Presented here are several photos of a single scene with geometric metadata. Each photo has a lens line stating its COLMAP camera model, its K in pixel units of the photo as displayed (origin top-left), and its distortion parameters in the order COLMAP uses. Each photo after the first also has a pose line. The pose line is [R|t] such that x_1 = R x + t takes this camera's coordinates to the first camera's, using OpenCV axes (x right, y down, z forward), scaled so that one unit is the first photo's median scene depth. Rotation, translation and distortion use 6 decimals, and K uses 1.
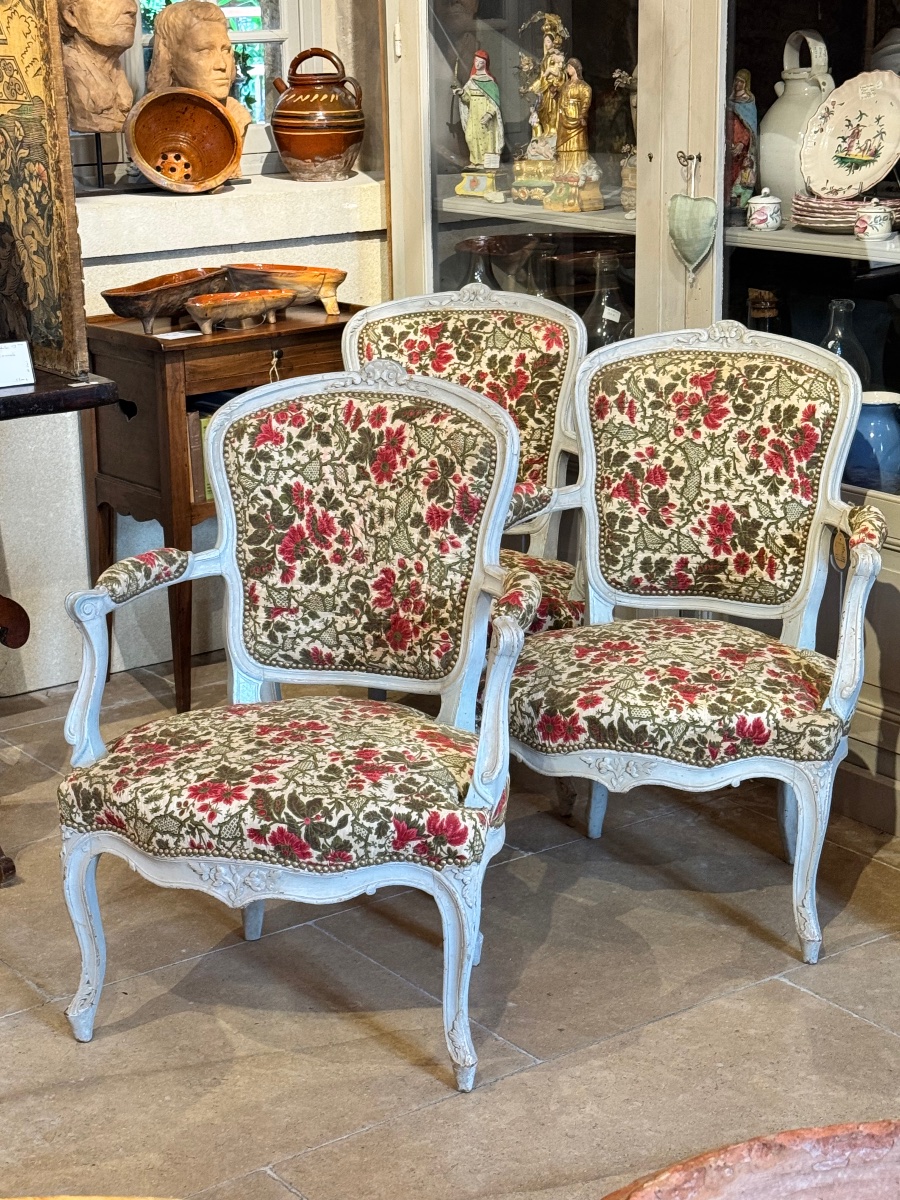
lens RADIAL K [[2202.1, 0, 439.9], [0, 2202.1, 604.5], [0, 0, 1]] dist [0.142583, 0.000000]
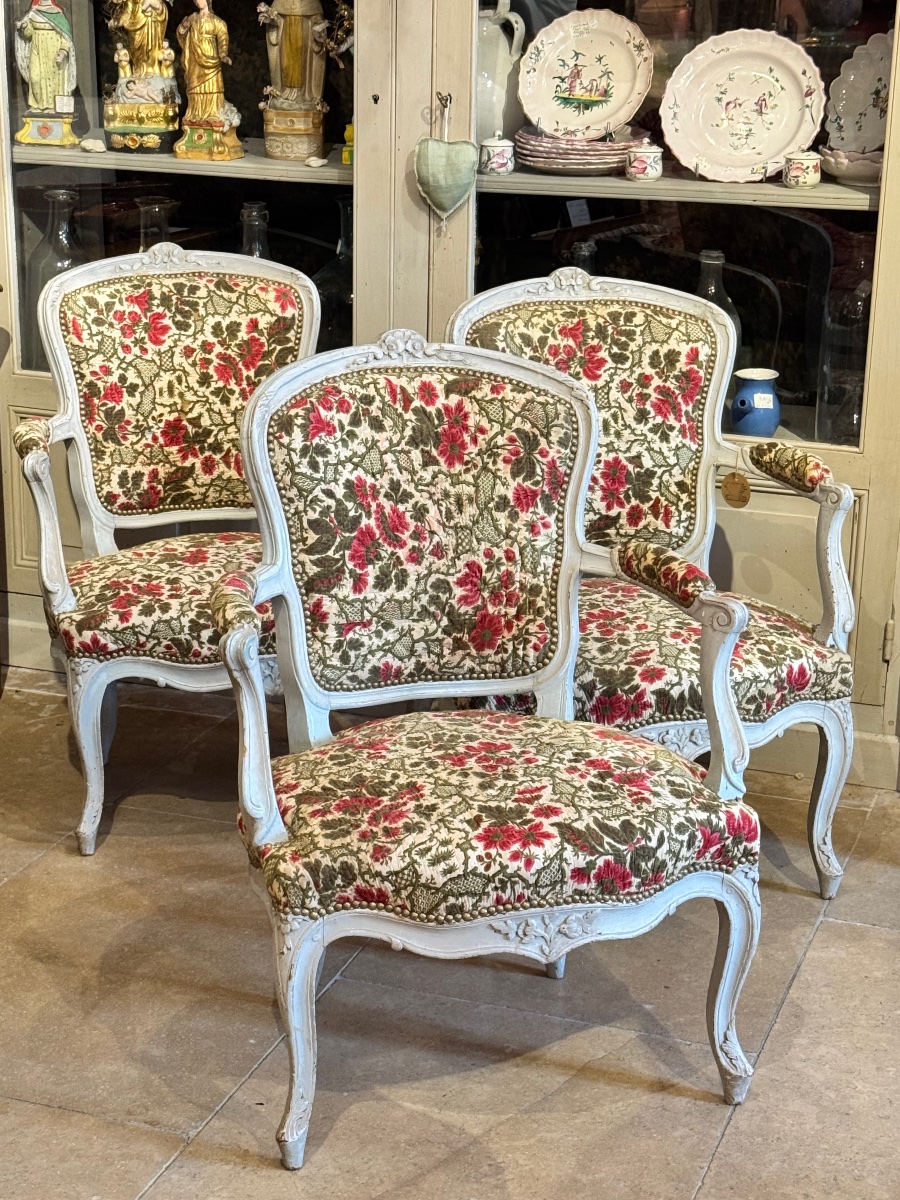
lens RADIAL K [[2202.1, 0, 445.7], [0, 2202.1, 598.1], [0, 0, 1]] dist [0.142583, 0.000000]
pose [[0.825845, -0.134687, 0.547576, -0.516970], [0.124003, 0.990663, 0.056653, -0.052749], [-0.550094, 0.021114, 0.834836, 0.257516]]
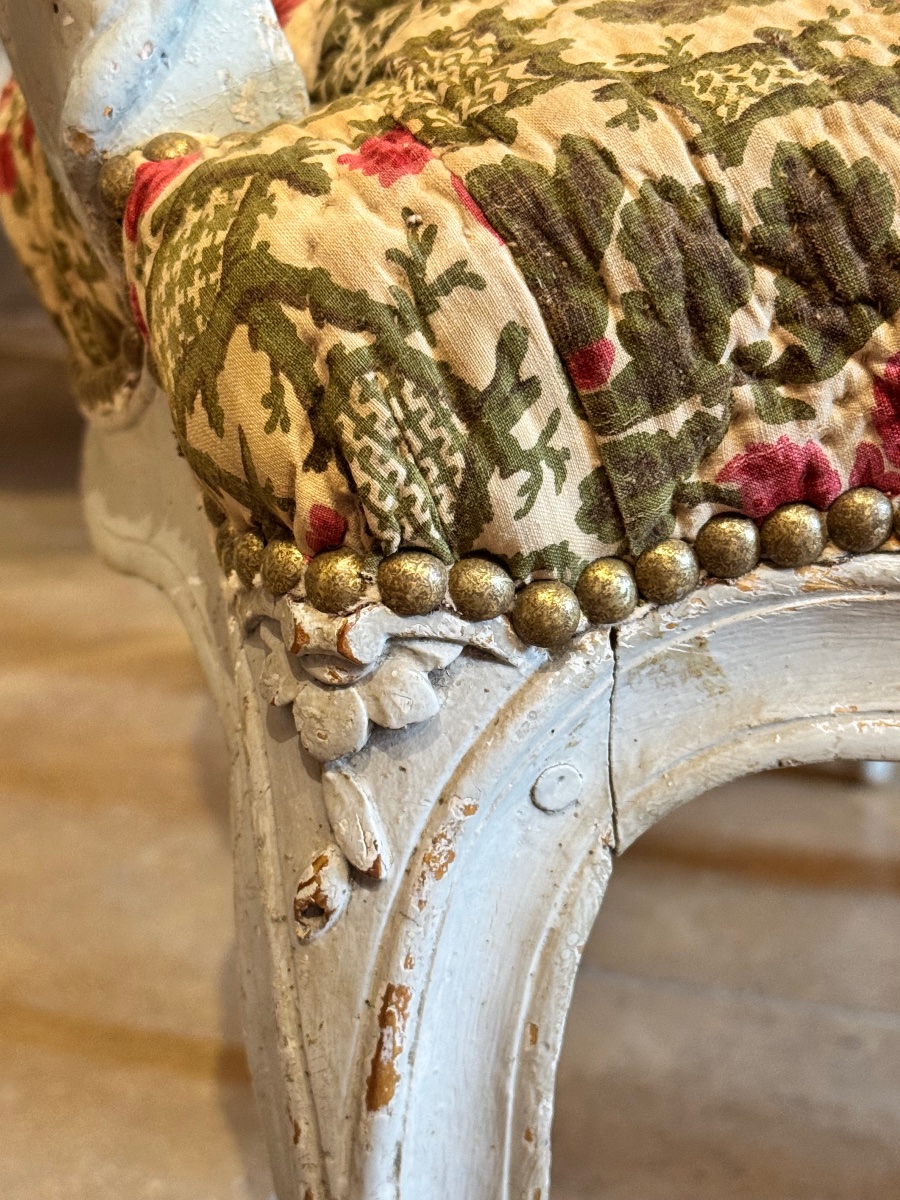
lens RADIAL K [[2202.1, 0, 450.2], [0, 2202.1, 599.7], [0, 0, 1]] dist [0.142583, 0.000000]
pose [[0.796896, -0.185500, 0.574932, -0.210351], [0.154618, 0.982619, 0.102727, 0.082531], [-0.583995, 0.007032, 0.811727, 0.846828]]
